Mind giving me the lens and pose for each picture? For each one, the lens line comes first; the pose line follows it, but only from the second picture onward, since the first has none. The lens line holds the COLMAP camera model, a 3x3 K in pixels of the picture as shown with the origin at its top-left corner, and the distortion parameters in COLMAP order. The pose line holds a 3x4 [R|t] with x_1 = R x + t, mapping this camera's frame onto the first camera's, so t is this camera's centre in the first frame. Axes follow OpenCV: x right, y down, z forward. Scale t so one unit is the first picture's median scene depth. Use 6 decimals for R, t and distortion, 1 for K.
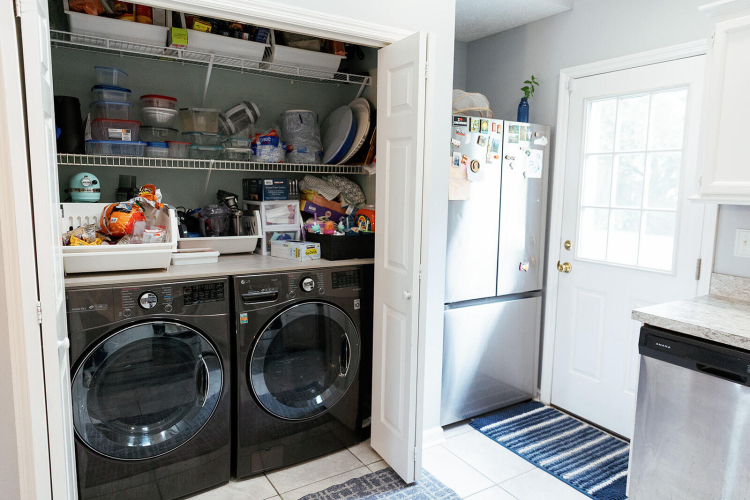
lens RADIAL K [[508.4, 0, 376.1], [0, 508.4, 249.6], [0, 0, 1]] dist [0.000637, 0.005397]
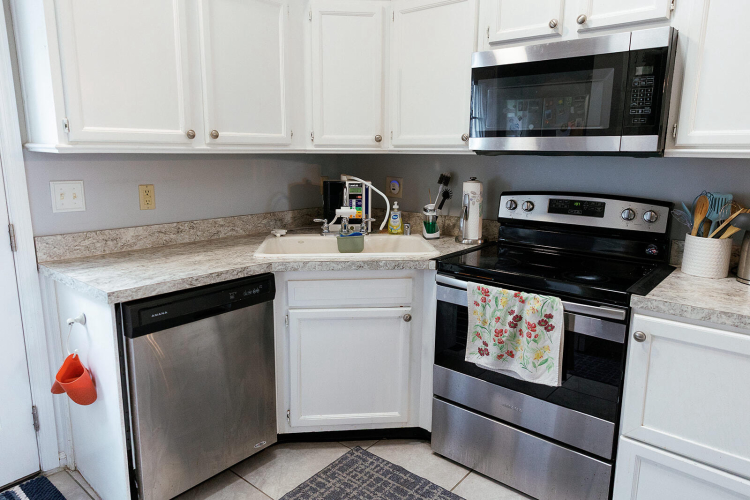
lens RADIAL K [[508.4, 0, 375.0], [0, 508.4, 248.9], [0, 0, 1]] dist [0.000637, 0.005397]
pose [[-0.309427, -0.201055, 0.929426, -0.330476], [0.106726, 0.963875, 0.244038, -0.091158], [-0.944915, 0.174706, -0.276791, 0.799907]]
